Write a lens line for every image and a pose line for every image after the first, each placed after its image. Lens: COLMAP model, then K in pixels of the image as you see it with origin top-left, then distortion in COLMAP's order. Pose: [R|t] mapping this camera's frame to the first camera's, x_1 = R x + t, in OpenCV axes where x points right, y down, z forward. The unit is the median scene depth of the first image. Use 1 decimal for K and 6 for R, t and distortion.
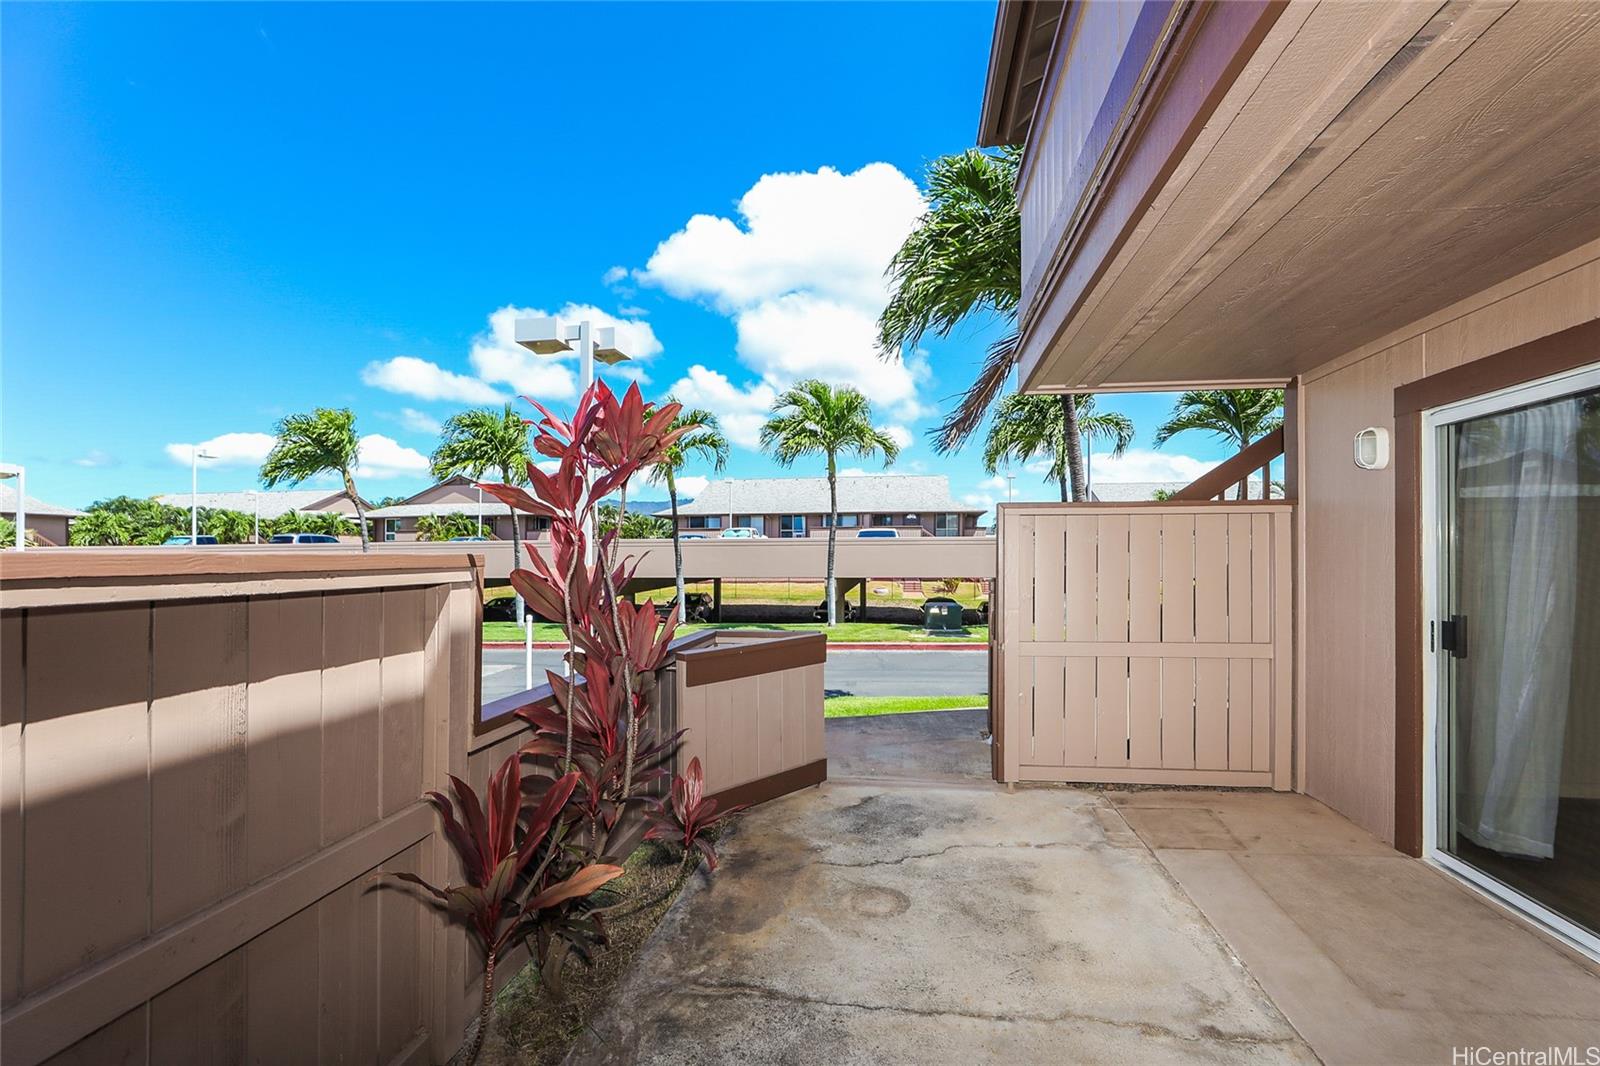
lens RADIAL K [[753.9, 0, 808.0], [0, 753.9, 525.5], [0, 0, 1]] dist [-0.003162, 0.000441]
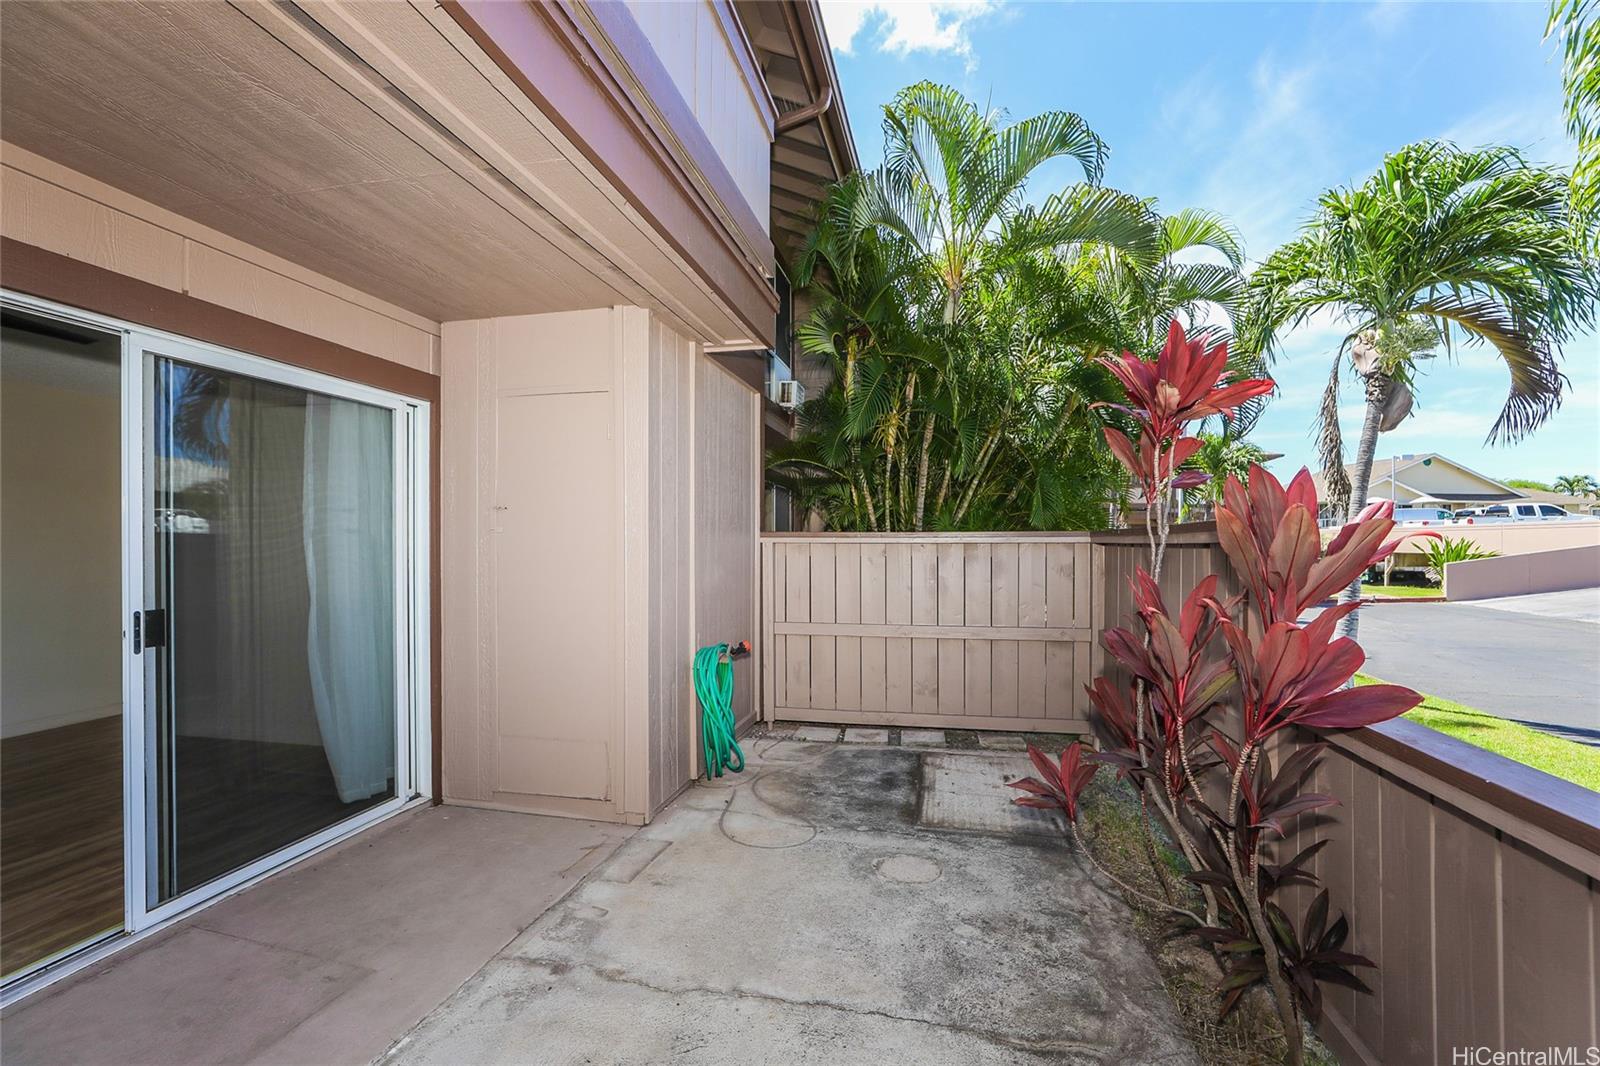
lens RADIAL K [[733.3, 0, 798.3], [0, 733.3, 549.9], [0, 0, 1]] dist [-0.005841, 0.000705]
pose [[-0.997941, 0.006960, 0.063757, 0.120304], [0.006487, 0.999950, -0.007624, 0.080759], [-0.063807, -0.007195, -0.997936, 1.899823]]
